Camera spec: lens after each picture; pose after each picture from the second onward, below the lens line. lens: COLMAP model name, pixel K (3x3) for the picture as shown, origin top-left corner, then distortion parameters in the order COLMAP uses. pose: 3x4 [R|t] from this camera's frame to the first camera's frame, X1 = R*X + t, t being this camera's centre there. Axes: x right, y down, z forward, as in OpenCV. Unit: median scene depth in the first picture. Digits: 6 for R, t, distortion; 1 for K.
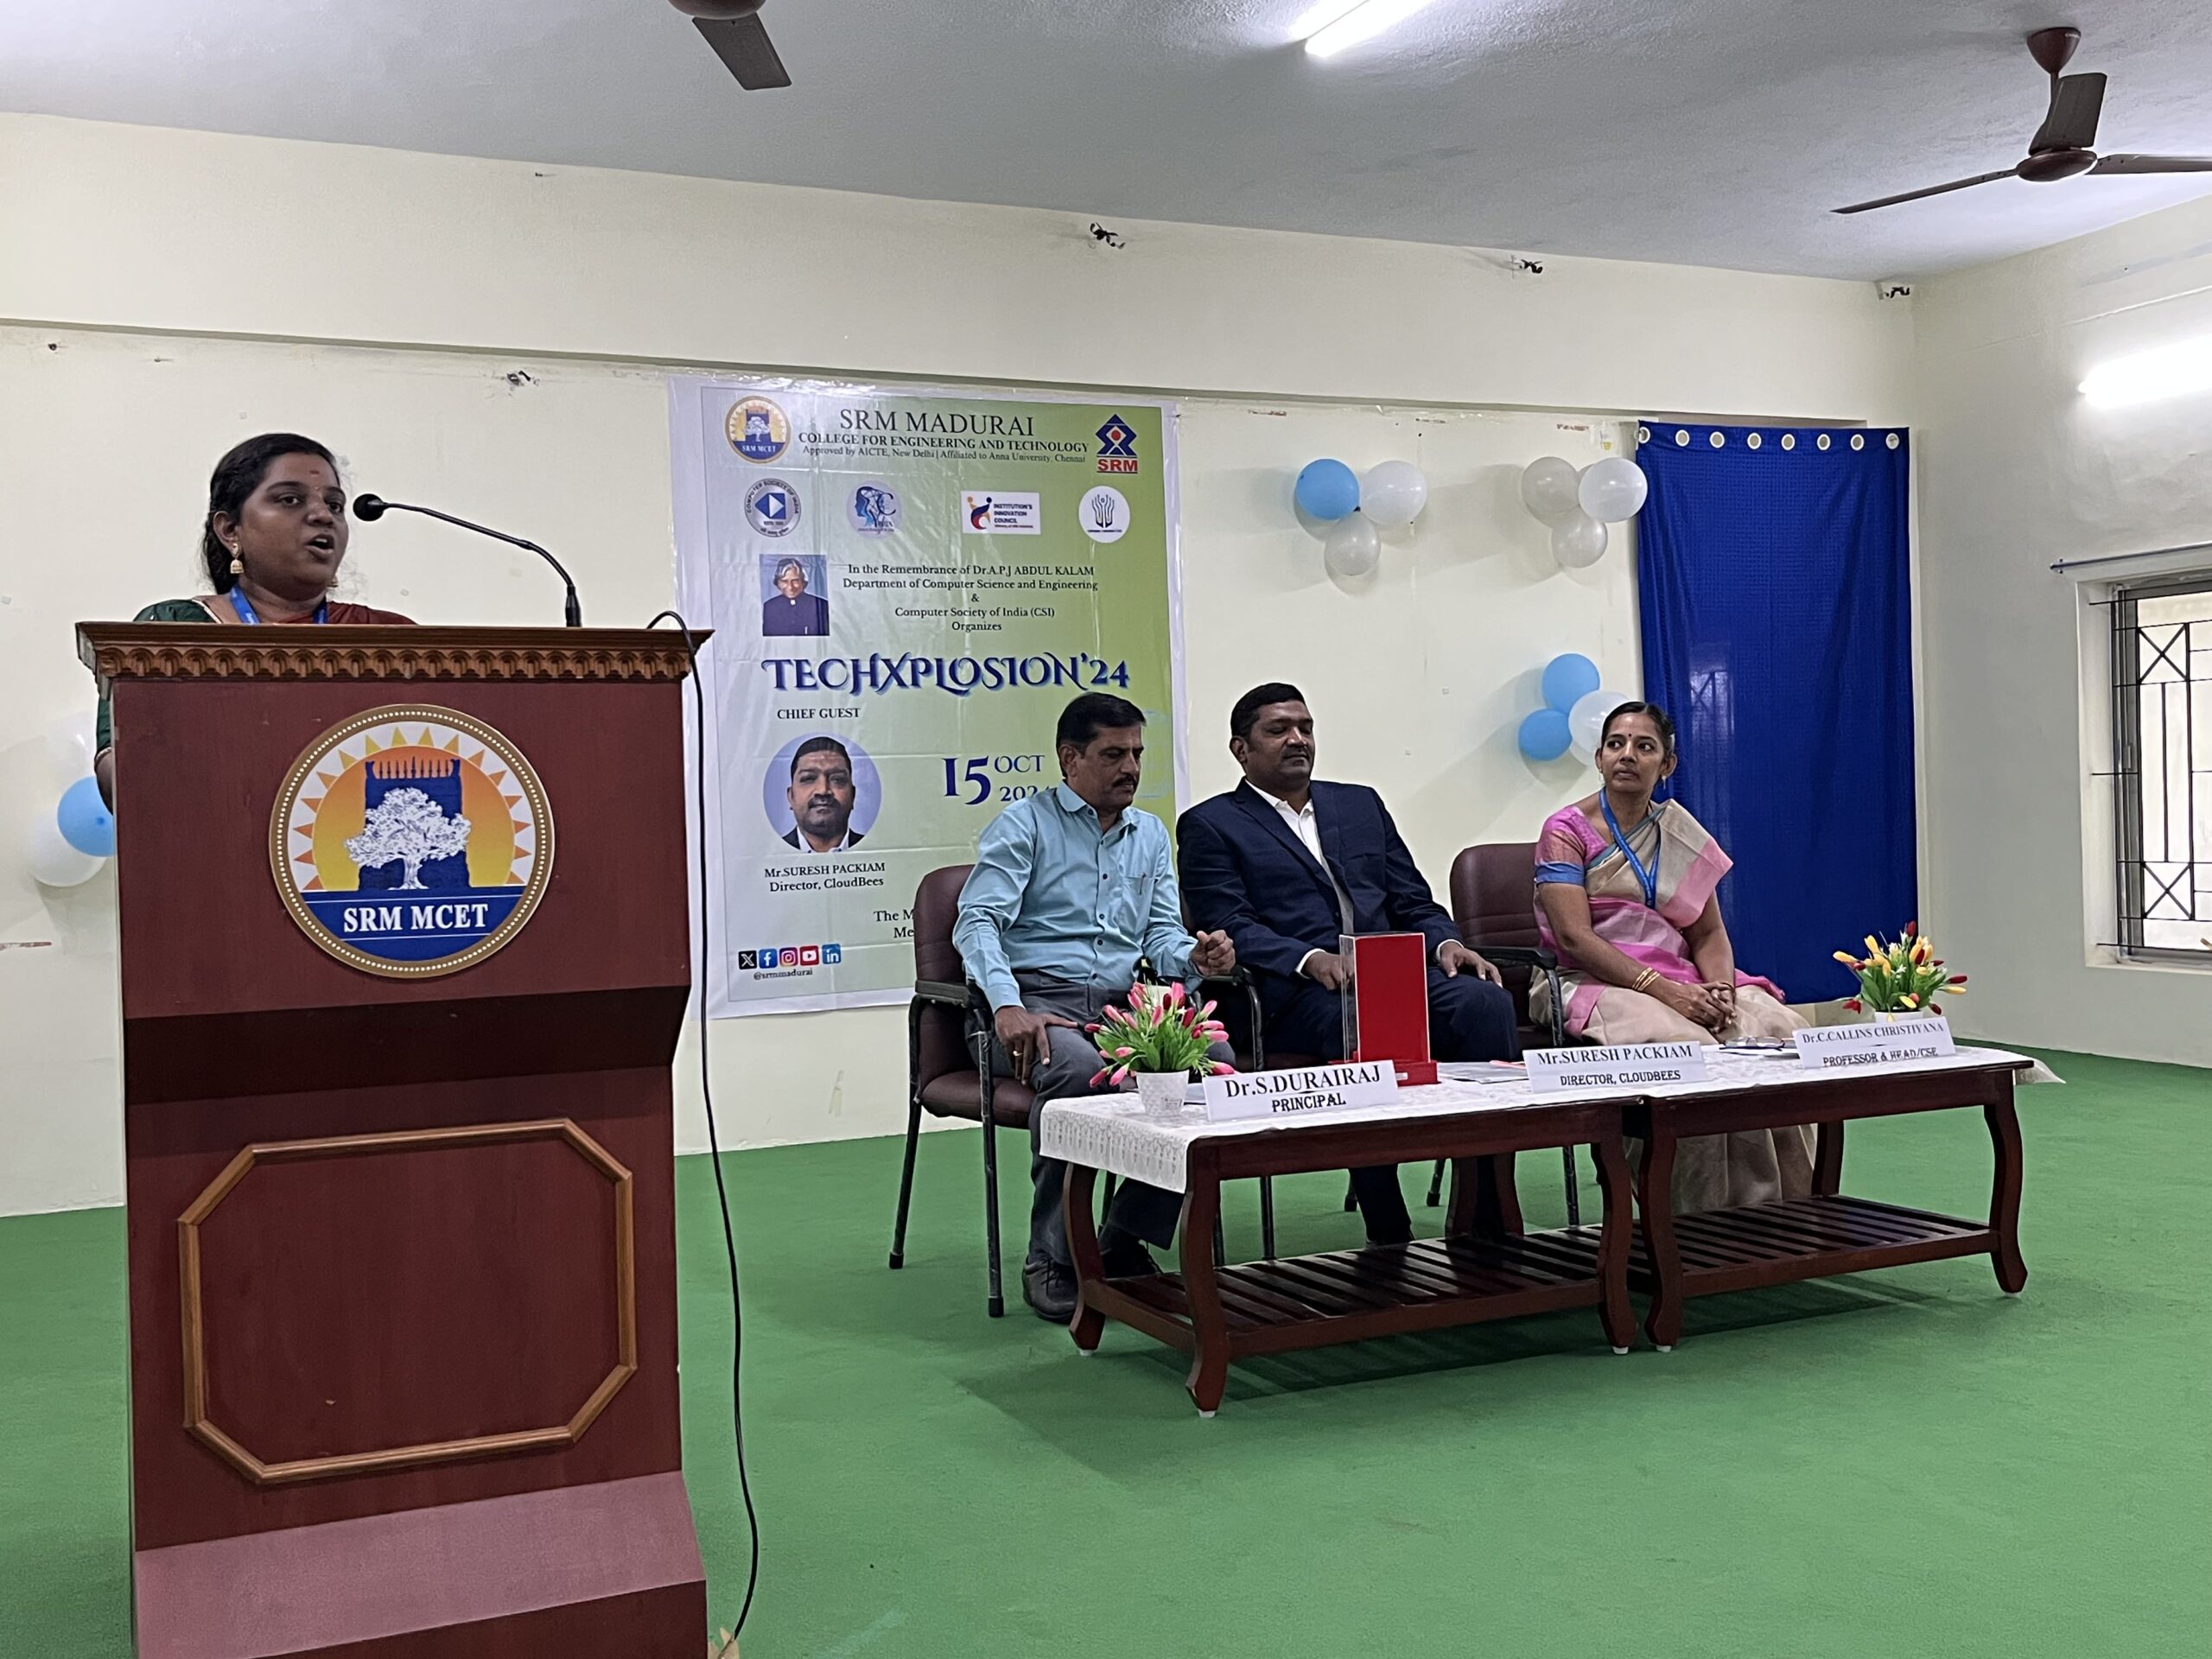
lens RADIAL K [[2219.8, 0, 1106.0], [0, 2219.8, 829.5], [0, 0, 1]] dist [0.098569, -0.217507]
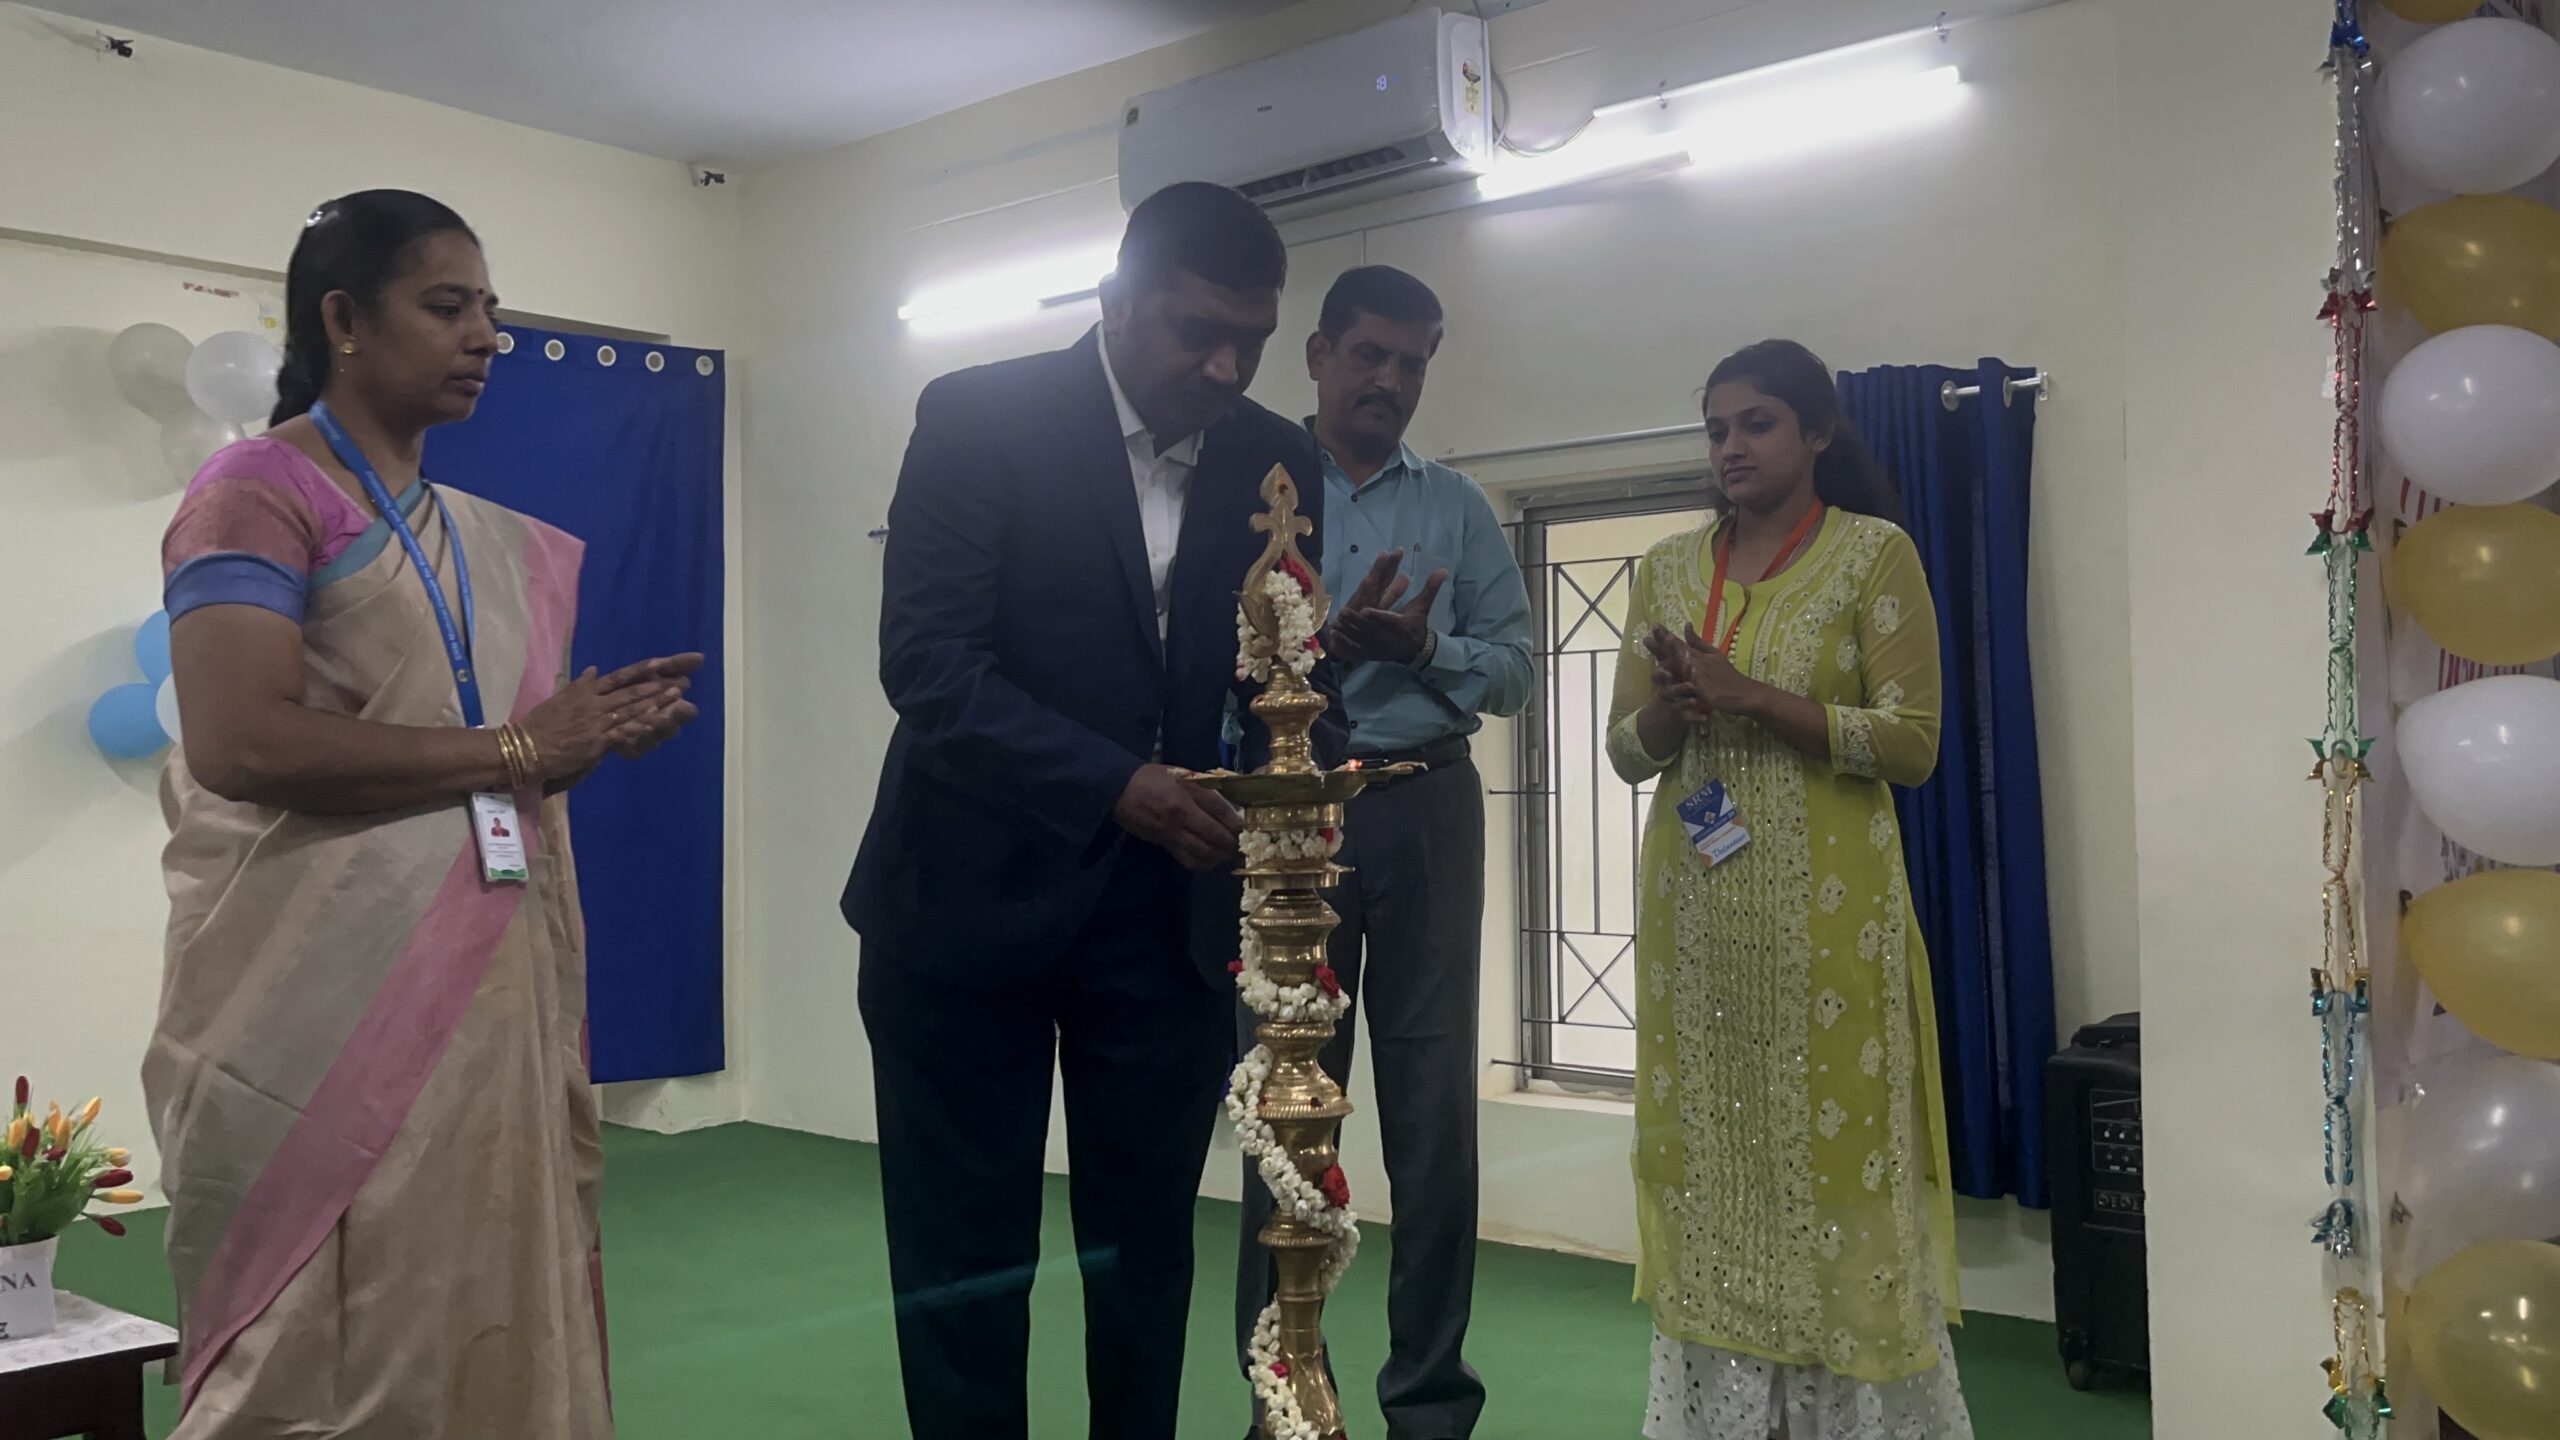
lens RADIAL K [[2231.8, 0, 1283.3], [0, 2231.8, 710.7], [0, 0, 1]] dist [0.070053, -0.112650]
pose [[0.914007, 0.036569, 0.404046, 0.277551], [-0.015931, 0.998396, -0.054324, -0.015483], [-0.405385, 0.043216, 0.913124, 0.251808]]
